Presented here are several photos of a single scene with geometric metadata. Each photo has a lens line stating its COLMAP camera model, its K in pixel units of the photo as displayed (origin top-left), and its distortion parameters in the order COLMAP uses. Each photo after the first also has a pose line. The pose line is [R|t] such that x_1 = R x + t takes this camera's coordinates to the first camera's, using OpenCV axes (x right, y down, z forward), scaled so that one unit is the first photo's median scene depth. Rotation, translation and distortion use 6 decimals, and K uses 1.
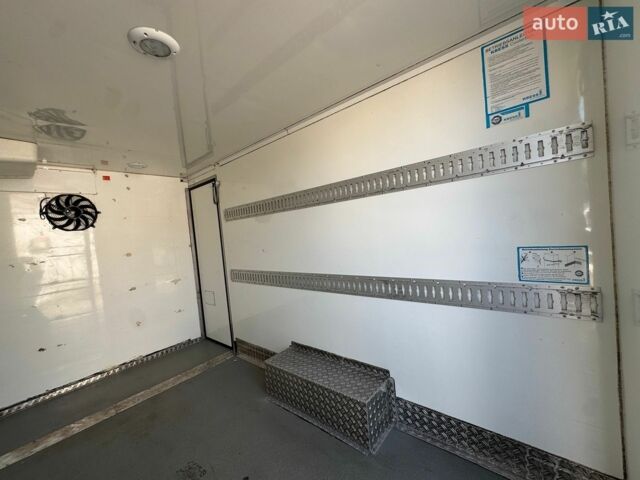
lens RADIAL K [[257.9, 0, 320.3], [0, 257.9, 241.3], [0, 0, 1]] dist [0.000835, 0.000038]
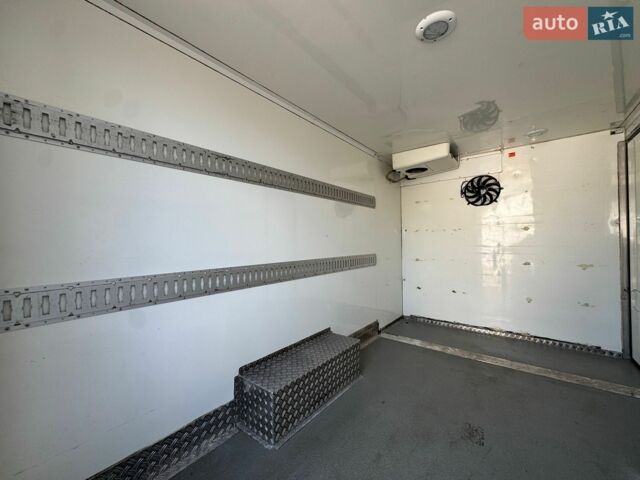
lens RADIAL K [[257.9, 0, 322.8], [0, 257.9, 243.6], [0, 0, 1]] dist [0.000835, 0.000038]
pose [[0.036757, 0.098580, -0.994450, 0.248929], [-0.032950, 0.994701, 0.097387, 0.043155], [0.998781, 0.029187, 0.039810, 0.205641]]
